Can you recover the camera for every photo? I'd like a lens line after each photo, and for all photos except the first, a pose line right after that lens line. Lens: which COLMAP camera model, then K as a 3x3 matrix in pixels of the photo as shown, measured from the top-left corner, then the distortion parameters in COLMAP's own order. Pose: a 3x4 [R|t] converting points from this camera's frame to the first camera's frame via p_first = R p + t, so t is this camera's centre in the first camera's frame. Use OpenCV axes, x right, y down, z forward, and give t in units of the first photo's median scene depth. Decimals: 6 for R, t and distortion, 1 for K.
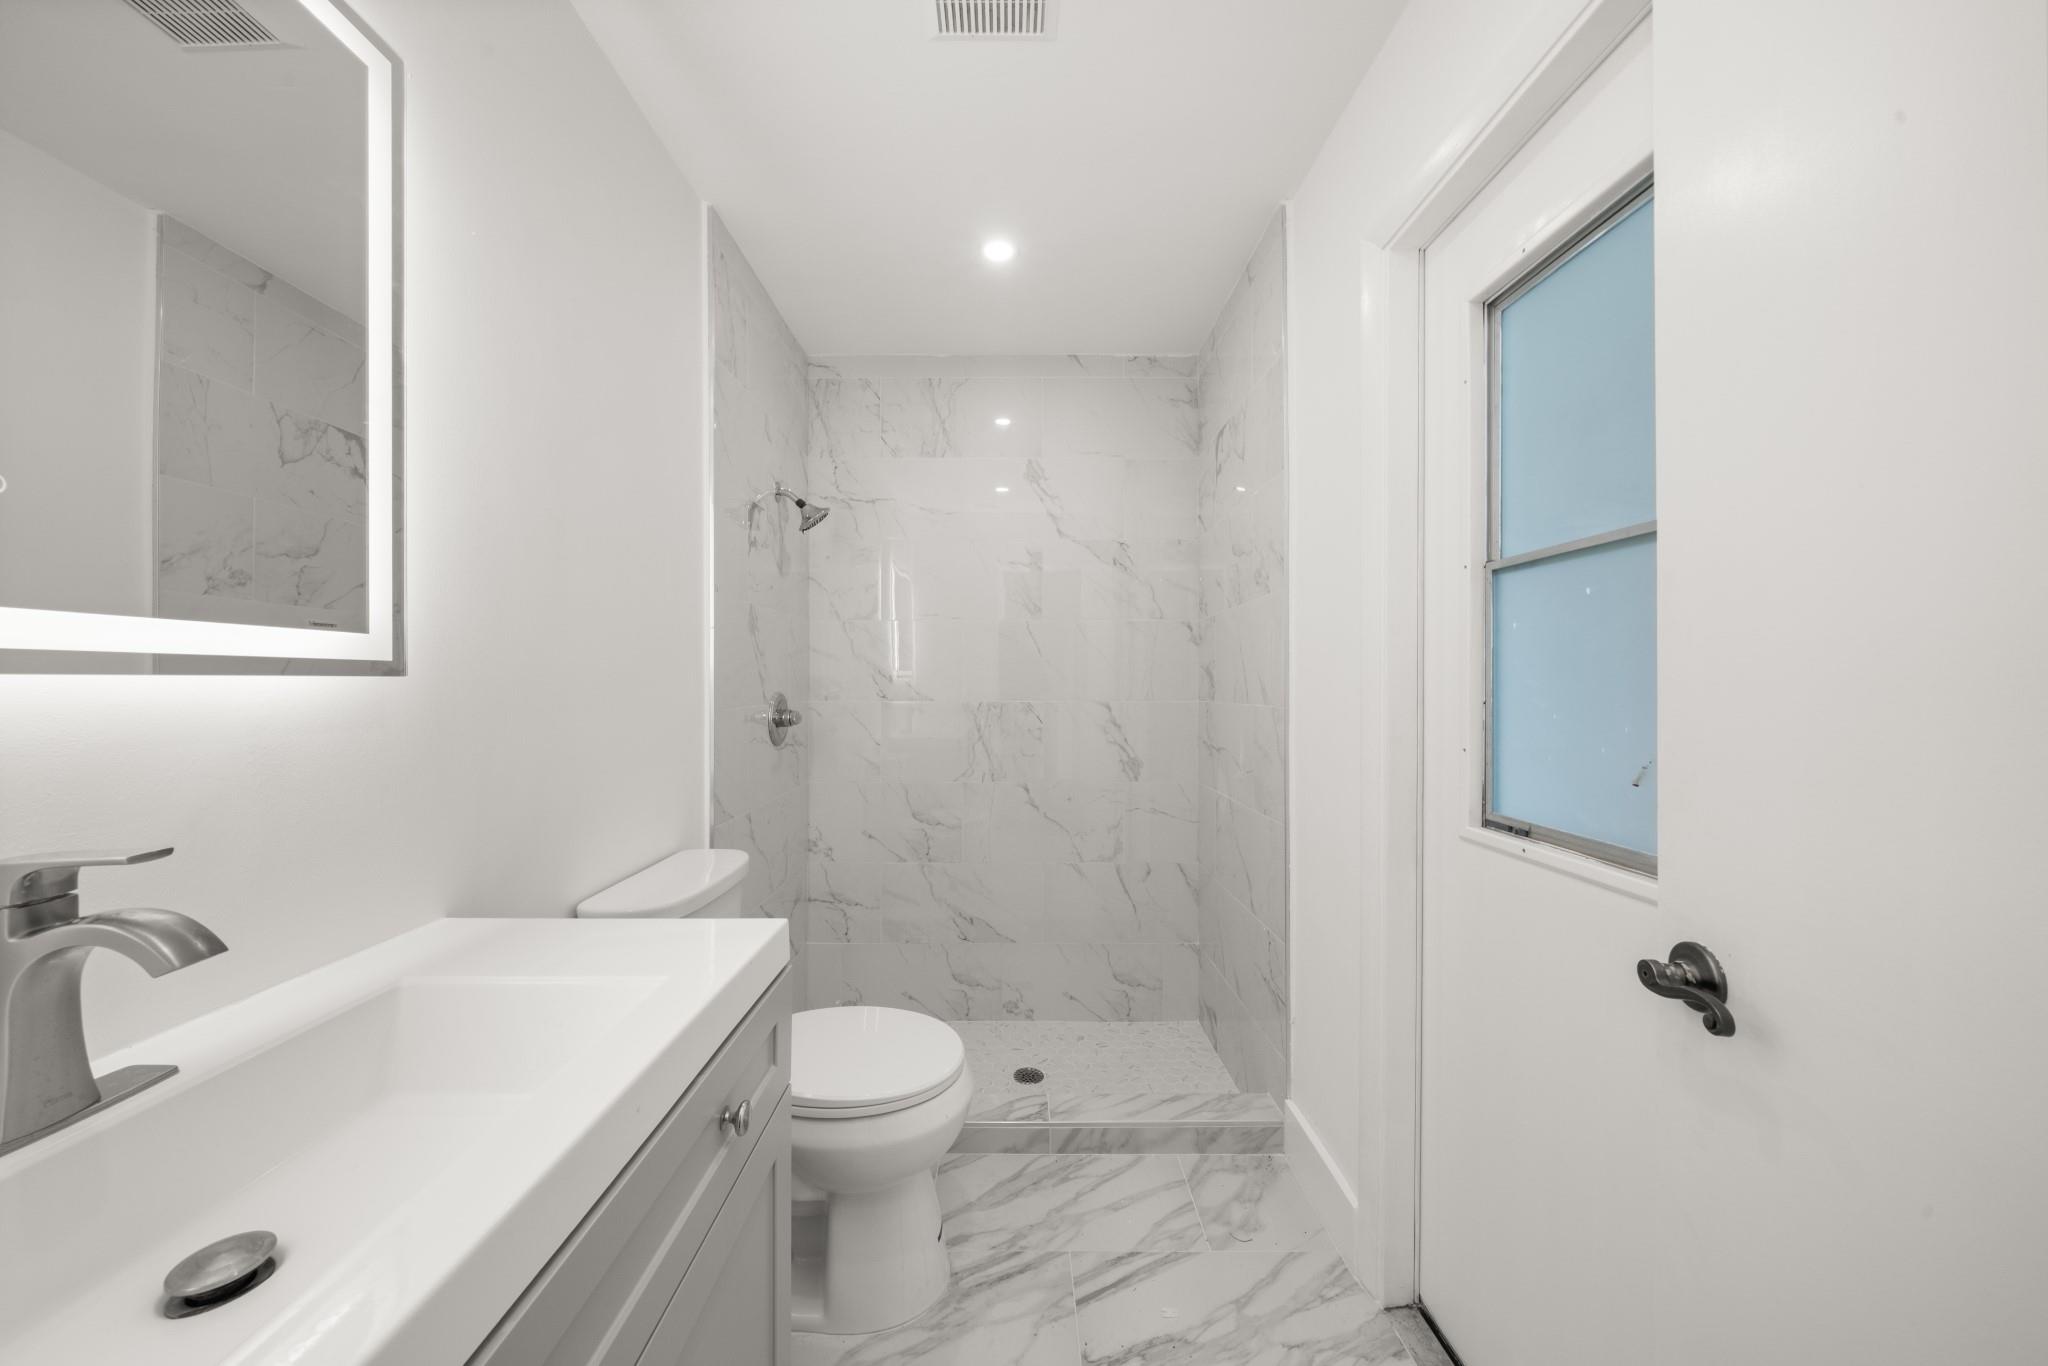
lens RADIAL K [[699.7, 0, 1018.3], [0, 699.7, 686.4], [0, 0, 1]] dist [-0.003234, -0.000153]
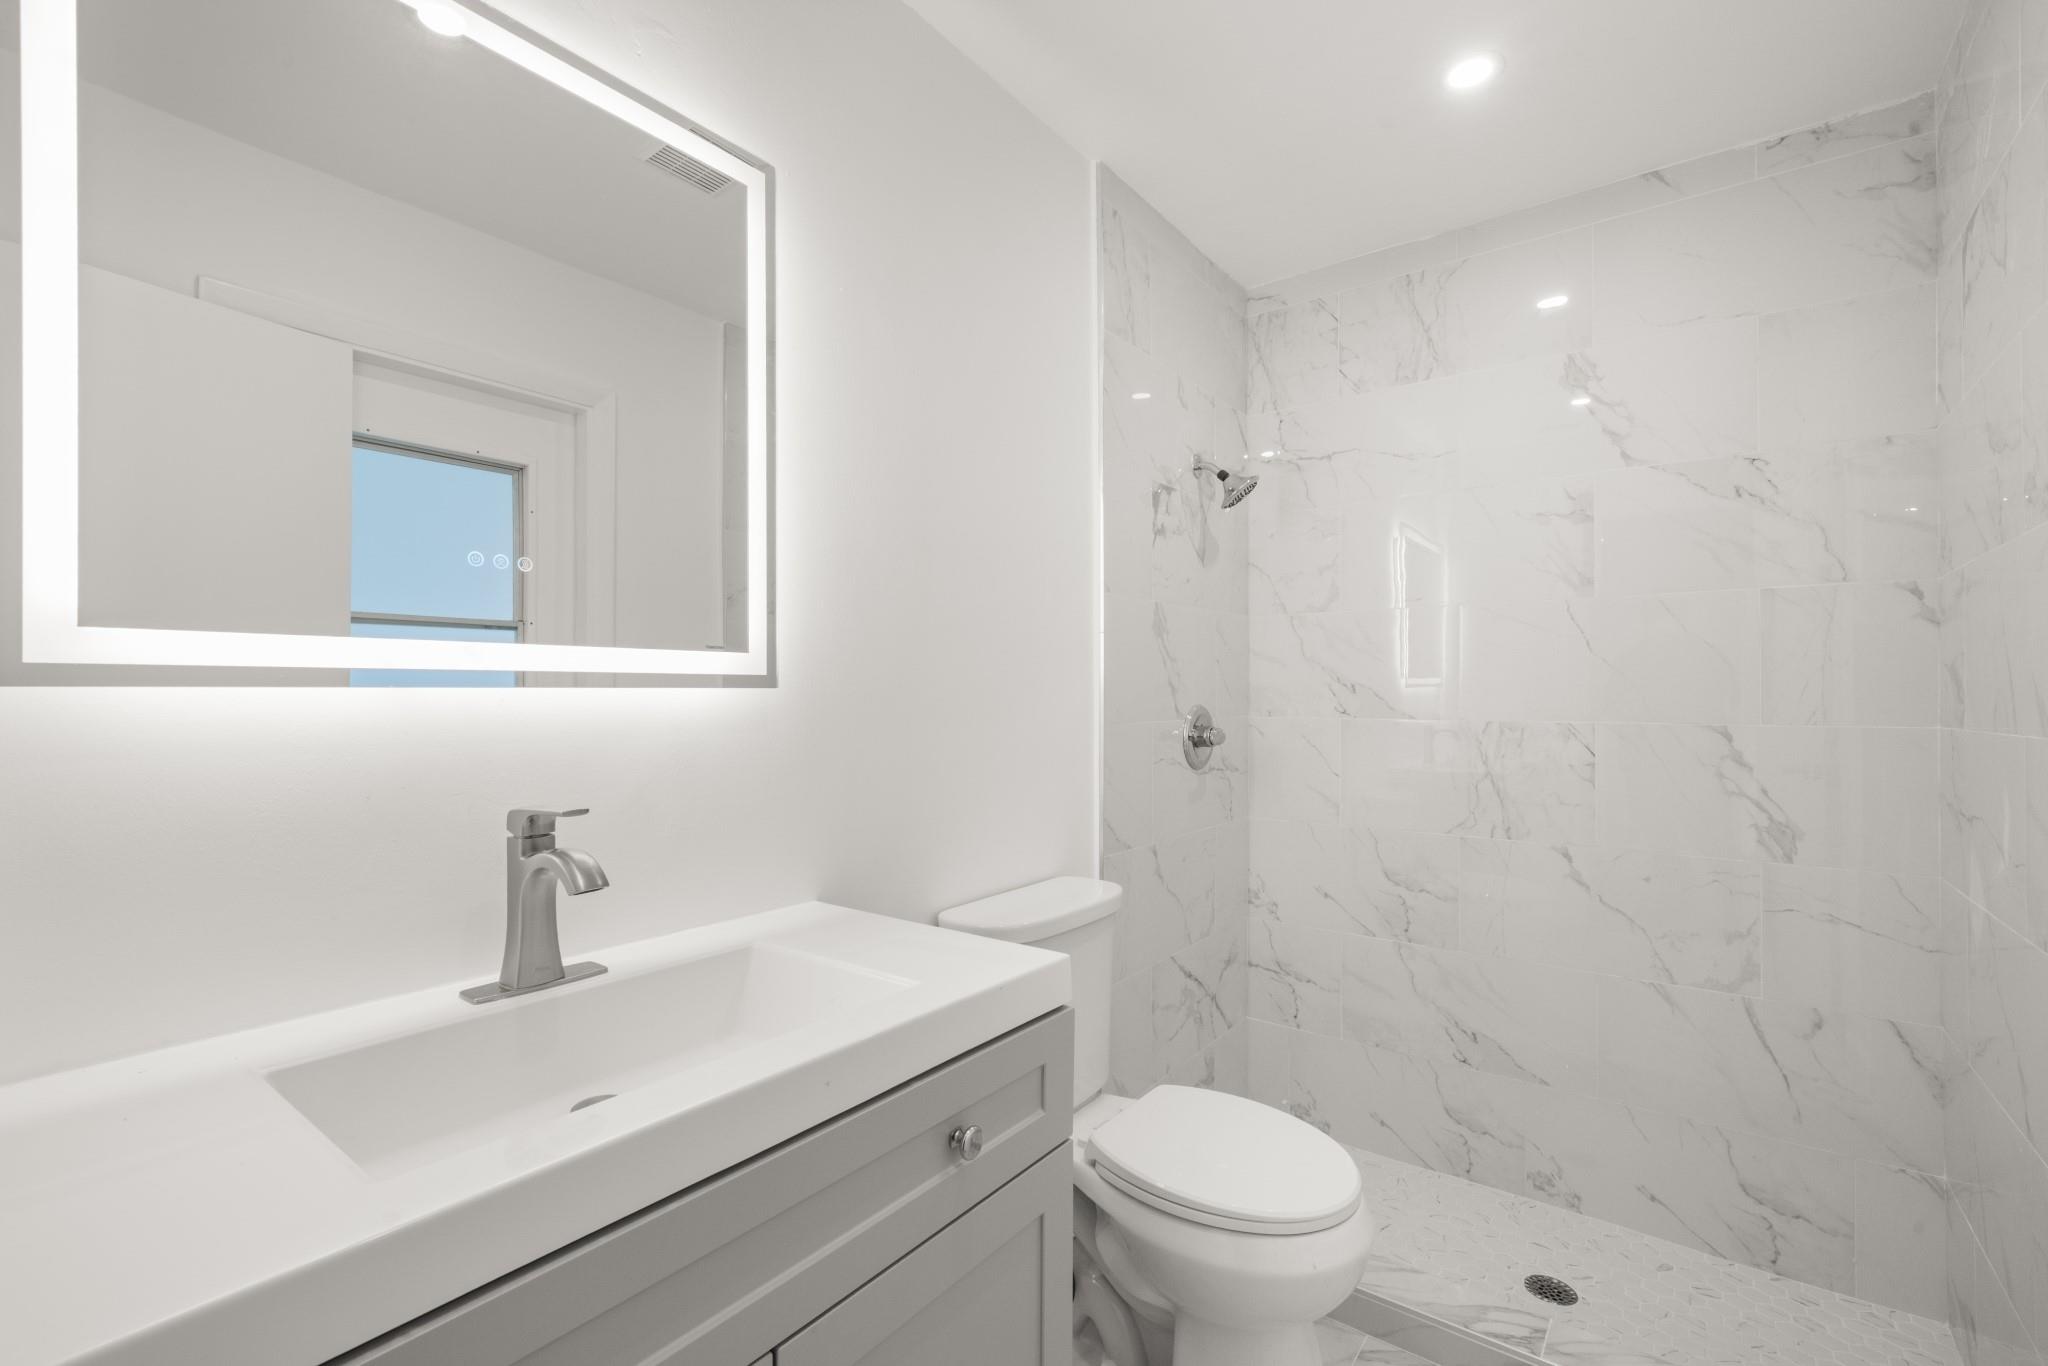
lens RADIAL K [[904.0, 0, 1021.2], [0, 904.0, 694.1], [0, 0, 1]] dist [0.001709, 0.000413]
pose [[0.794092, -0.000280, -0.607797, 0.126939], [-0.003269, 0.999983, -0.004733, 0.000654], [0.607788, 0.005745, 0.794078, 0.013362]]
